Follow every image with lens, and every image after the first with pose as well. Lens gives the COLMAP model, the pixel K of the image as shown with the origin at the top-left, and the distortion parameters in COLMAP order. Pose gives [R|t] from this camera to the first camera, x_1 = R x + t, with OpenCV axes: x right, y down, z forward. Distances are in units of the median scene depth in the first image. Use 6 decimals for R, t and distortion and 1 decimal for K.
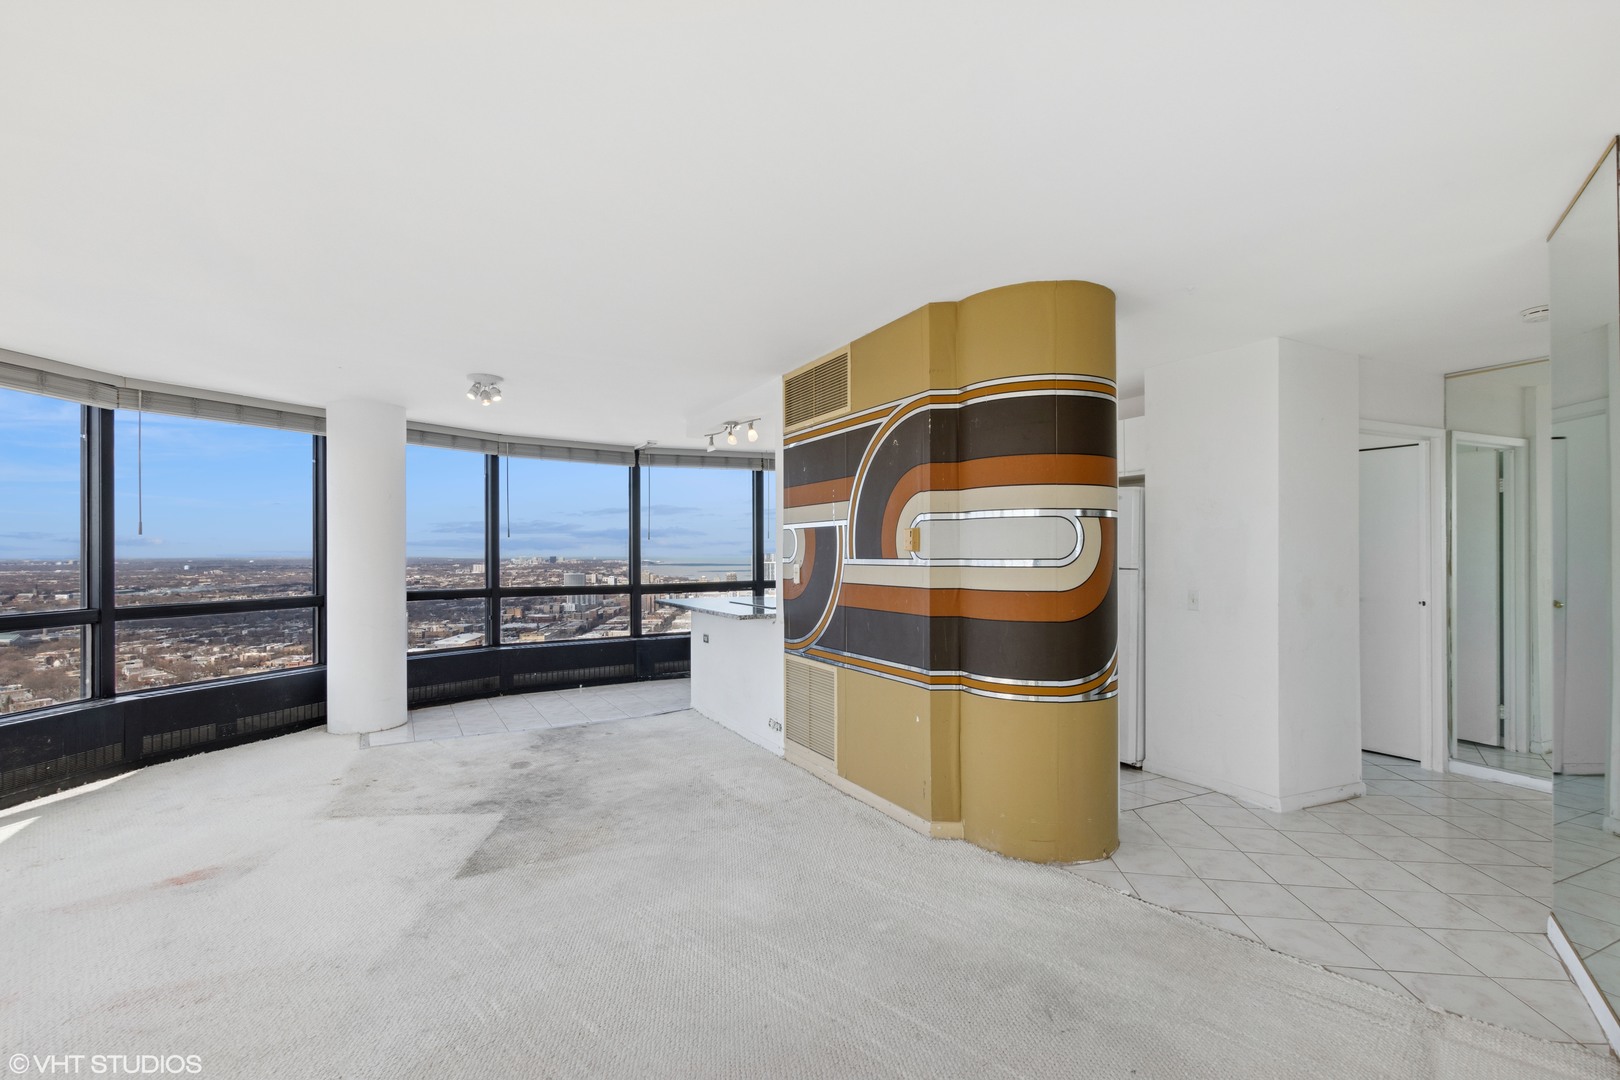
lens RADIAL K [[763.1, 0, 810.0], [0, 763.1, 540.0], [0, 0, 1]] dist [0.000051, 0.000111]
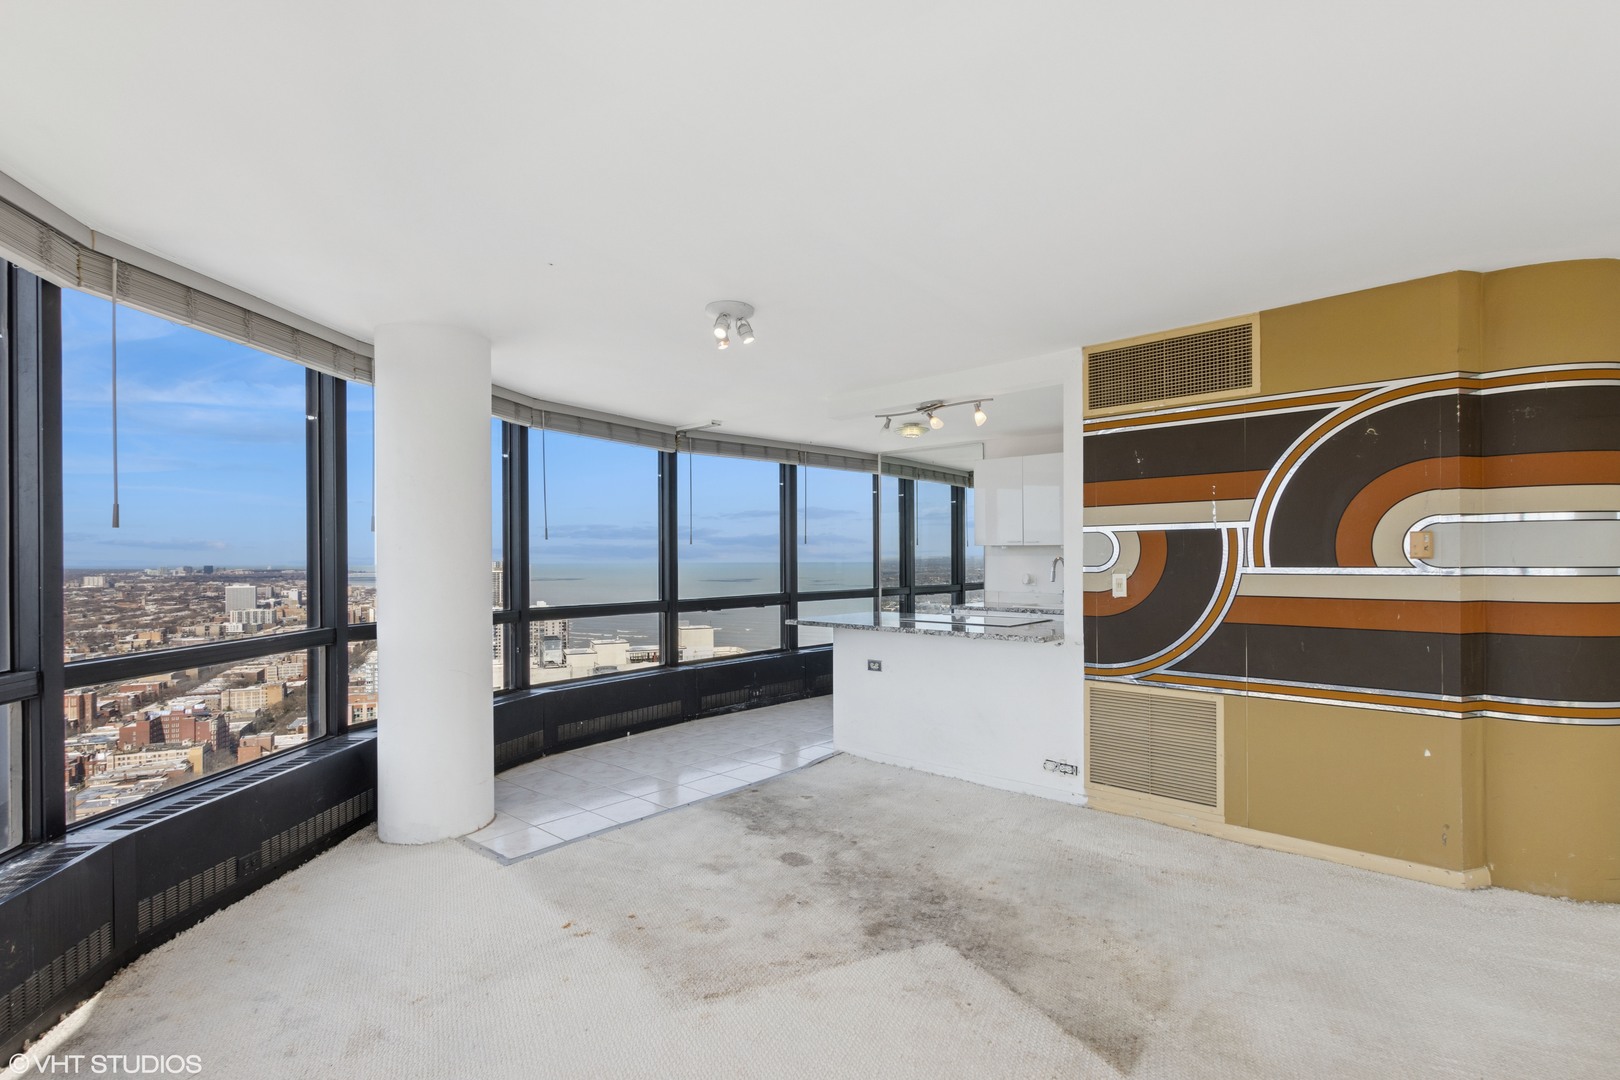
lens RADIAL K [[766.1, 0, 824.6], [0, 766.1, 552.5], [0, 0, 1]] dist [0.001103, -0.000345]
pose [[0.936109, 0.004114, 0.351687, -0.625941], [-0.005941, 0.999974, 0.004116, 0.006700], [-0.351661, -0.005943, 0.936109, 0.335092]]
